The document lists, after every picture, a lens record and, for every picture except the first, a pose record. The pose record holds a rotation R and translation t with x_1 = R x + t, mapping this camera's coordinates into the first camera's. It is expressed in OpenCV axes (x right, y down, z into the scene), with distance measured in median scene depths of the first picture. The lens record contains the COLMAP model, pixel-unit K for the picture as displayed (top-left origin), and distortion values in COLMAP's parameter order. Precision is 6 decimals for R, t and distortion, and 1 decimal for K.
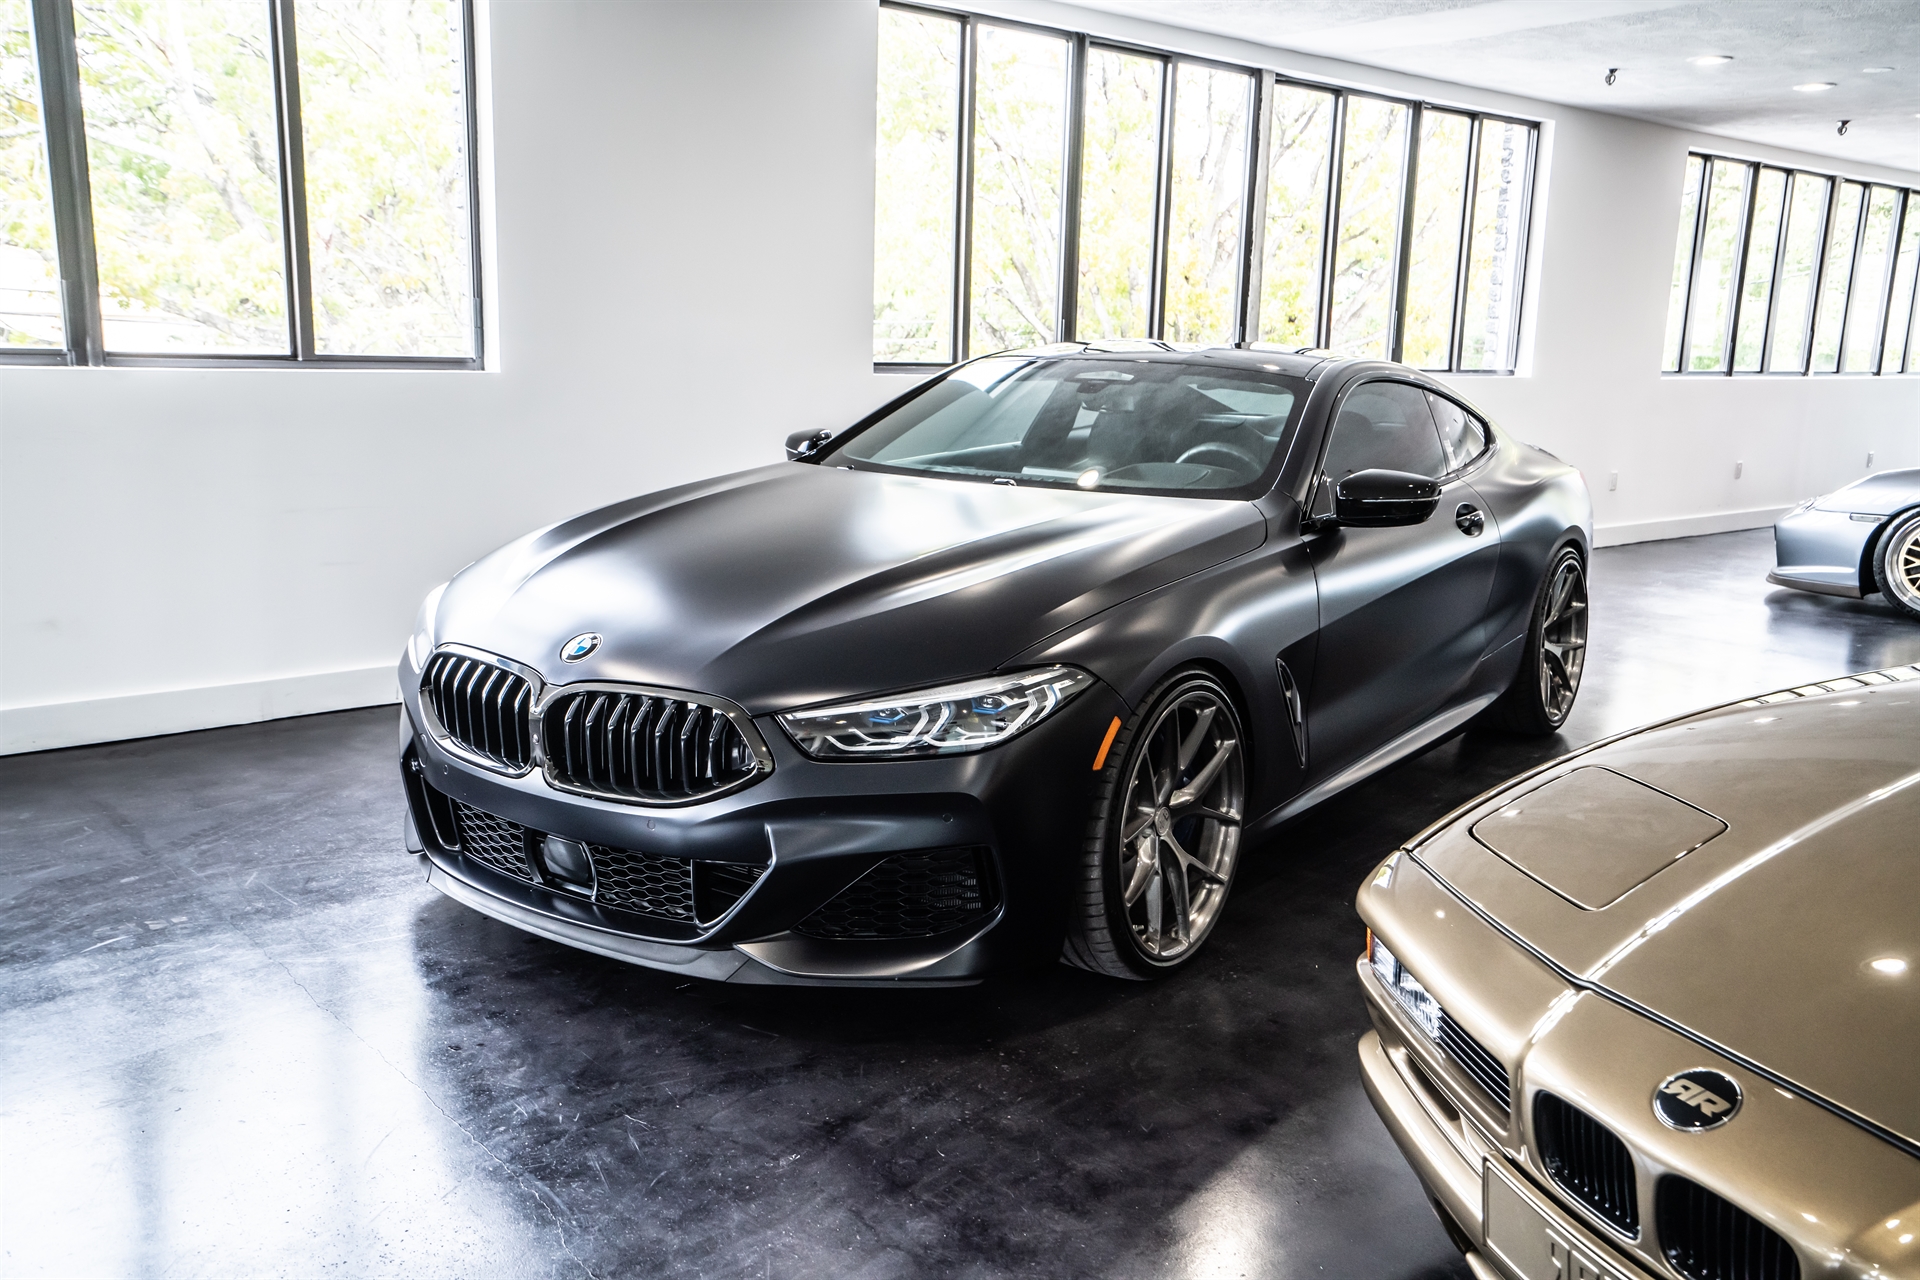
lens RADIAL K [[1624.6, 0, 945.9], [0, 1624.6, 652.4], [0, 0, 1]] dist [0.035550, 0.018855]
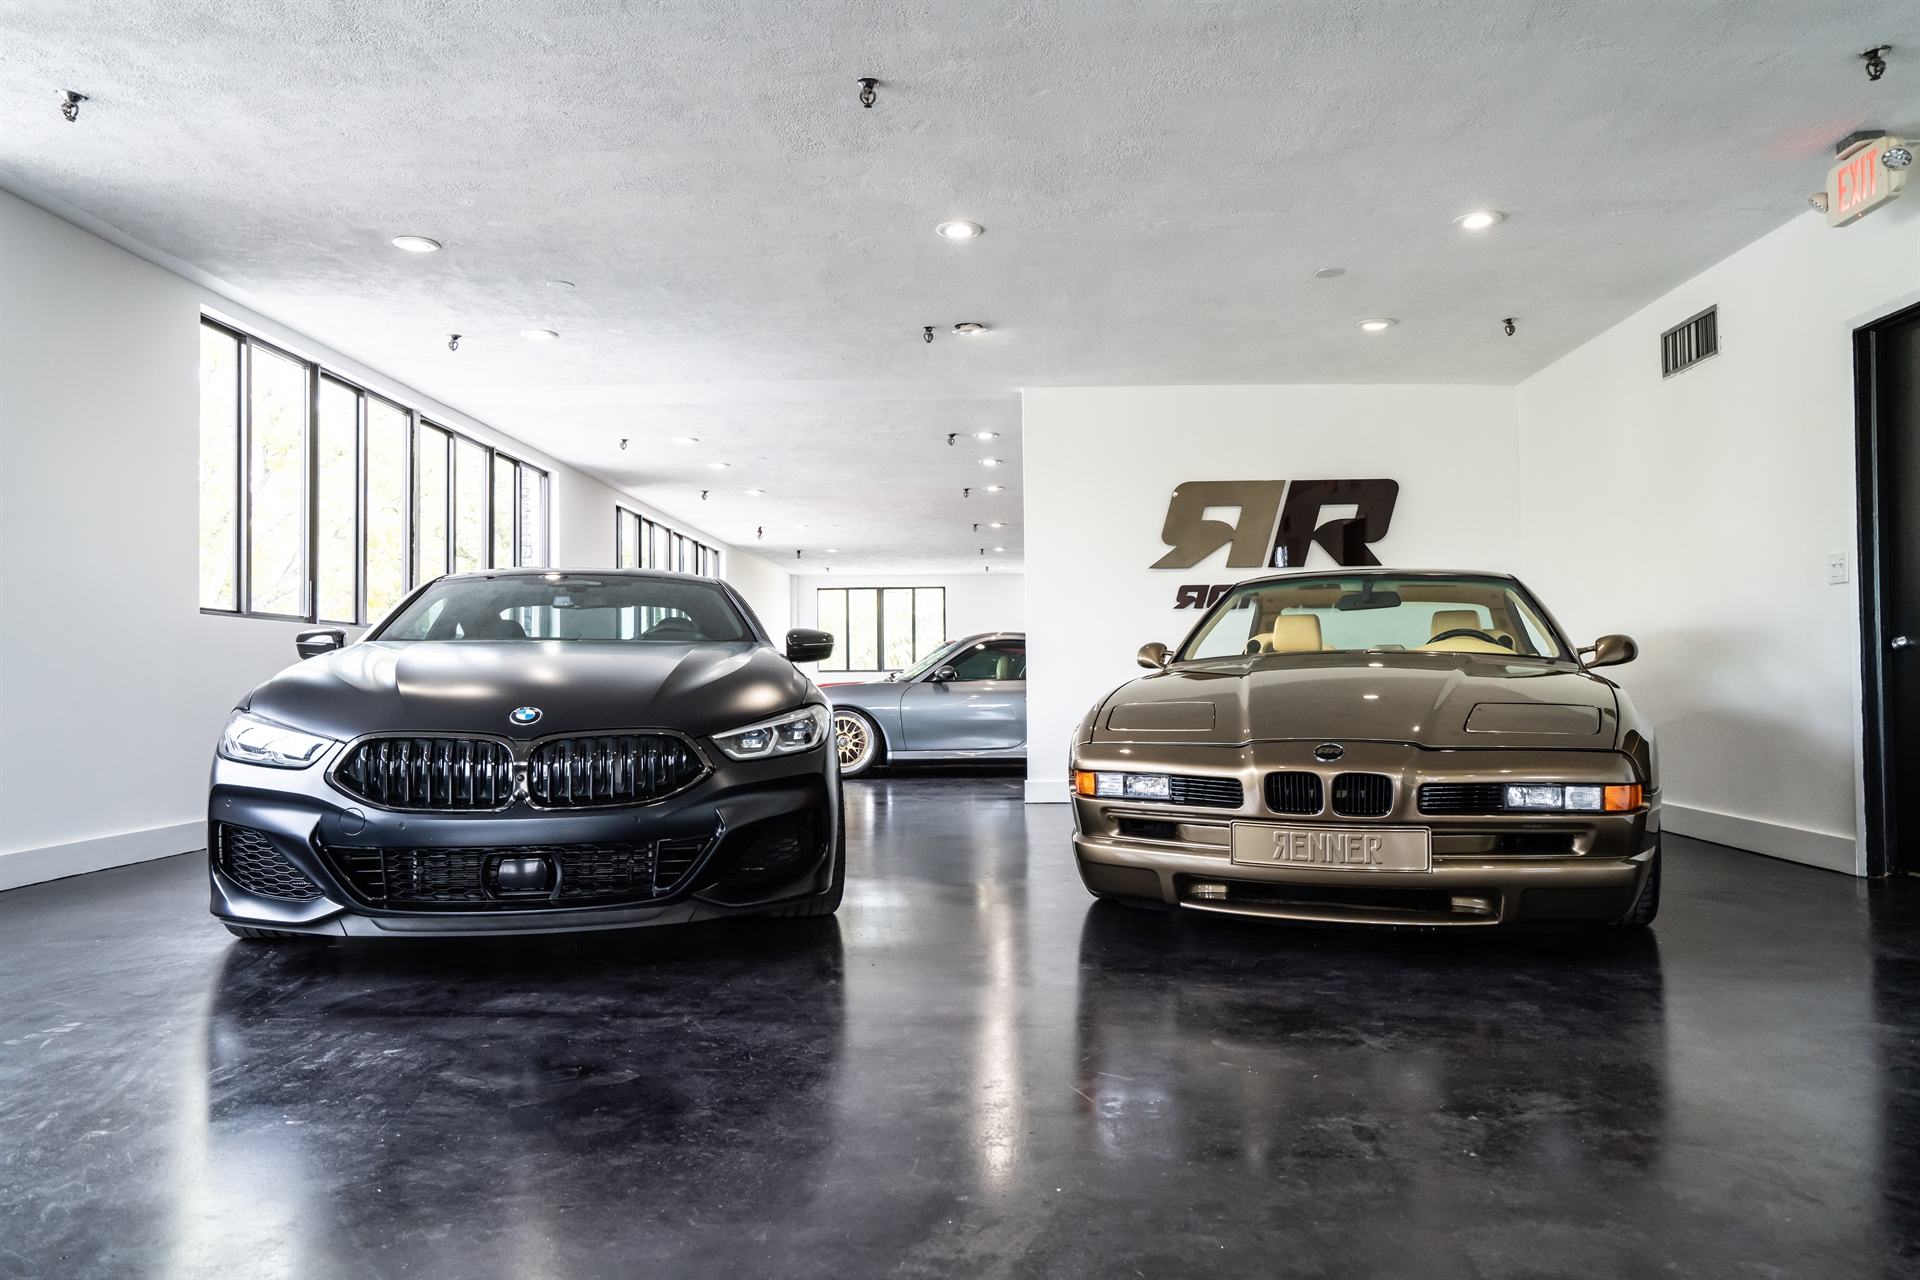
lens RADIAL K [[1366.2, 0, 952.6], [0, 1366.2, 643.4], [0, 0, 1]] dist [0.016024, 0.017959]
pose [[0.667742, -0.008705, 0.744341, -0.668058], [0.172924, 0.974391, -0.143734, 0.130863], [-0.724029, 0.224691, 0.652148, -0.024441]]
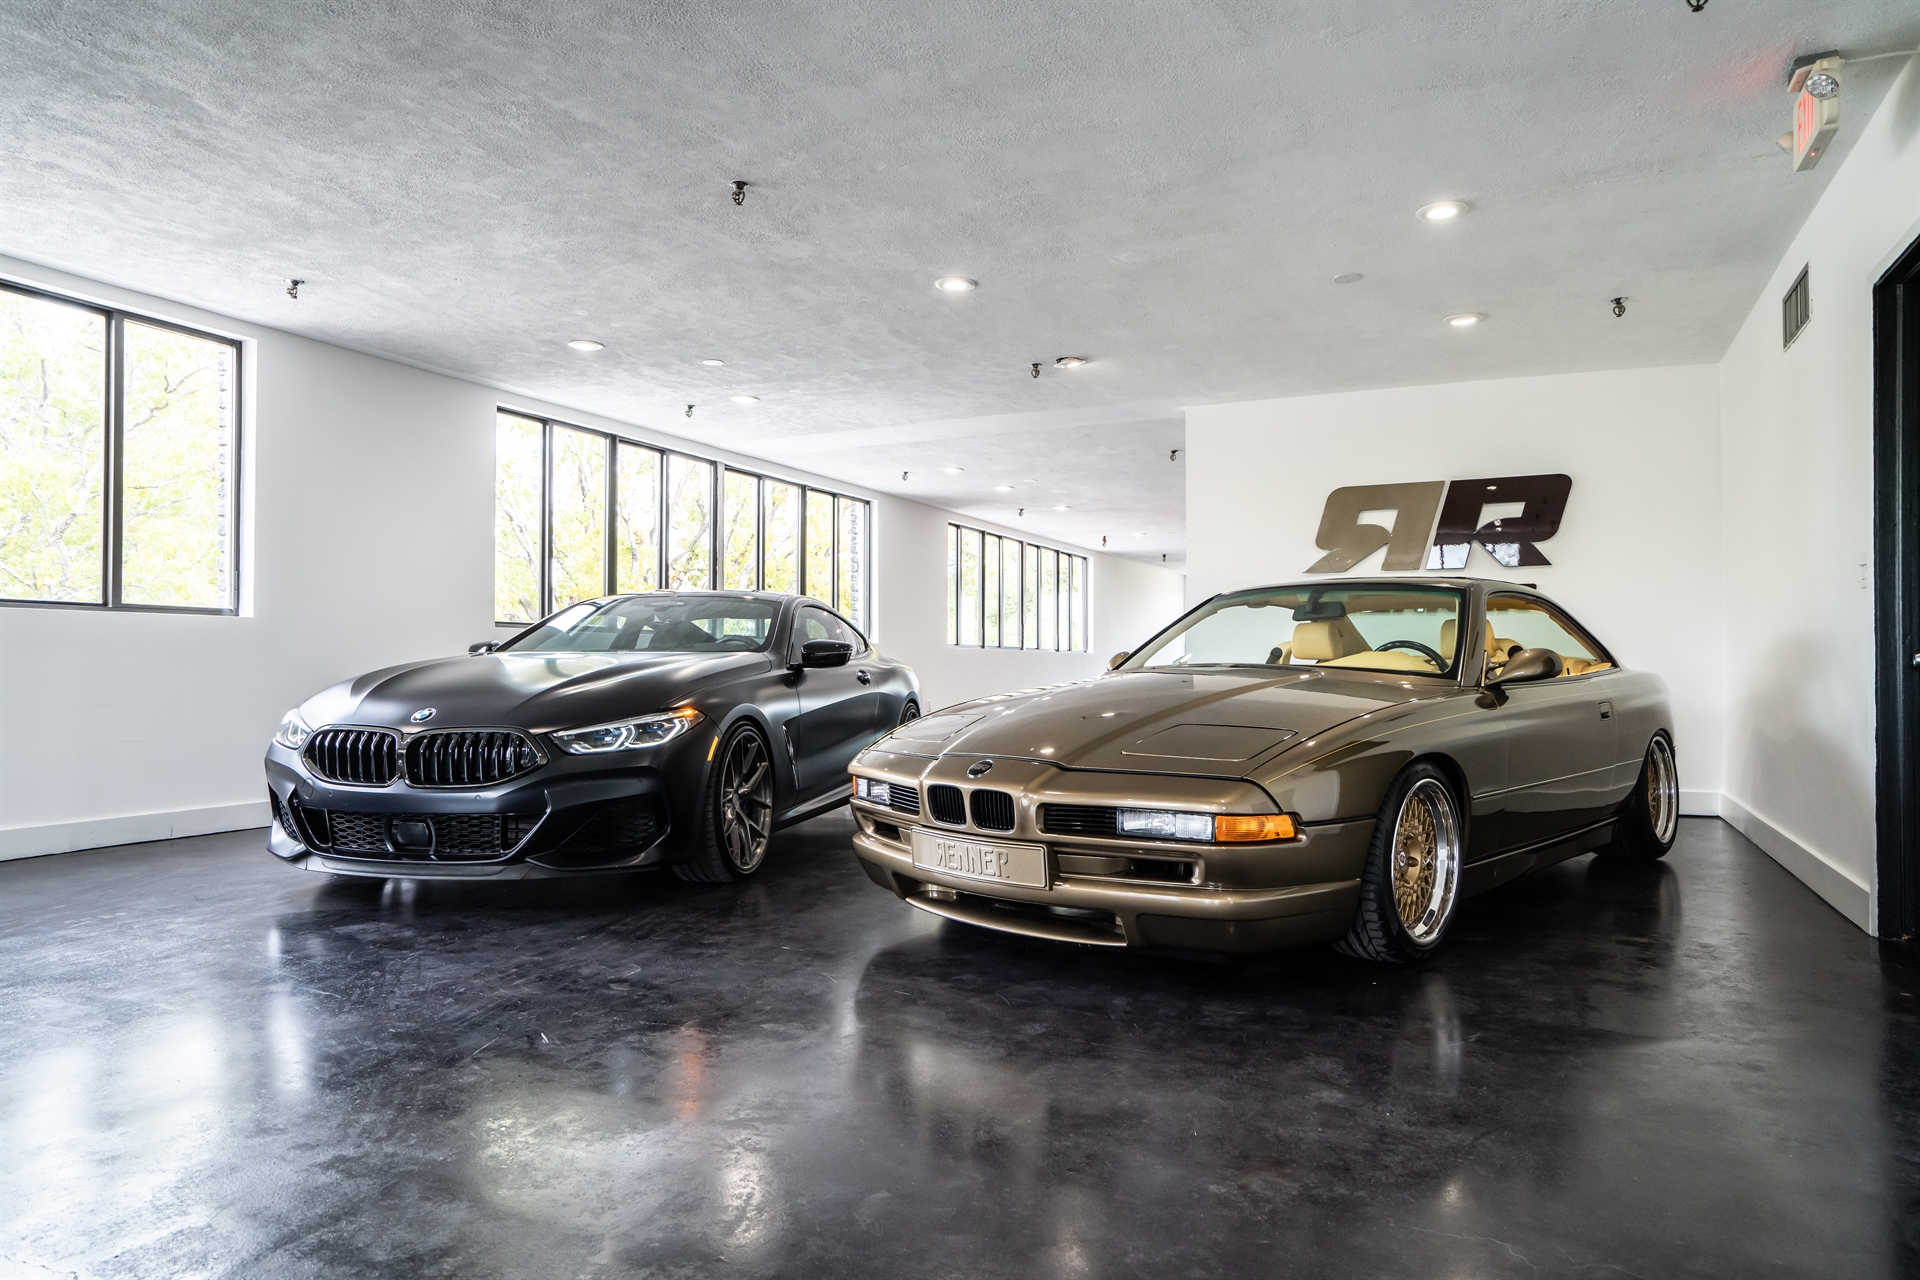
lens RADIAL K [[1210.7, 0, 958.2], [0, 1210.7, 647.8], [0, 0, 1]] dist [-0.013434, 0.022537]
pose [[0.914882, -0.016408, 0.403387, -0.173385], [0.100774, 0.976827, -0.188821, 0.190631], [-0.390942, 0.213400, 0.895335, -0.374663]]
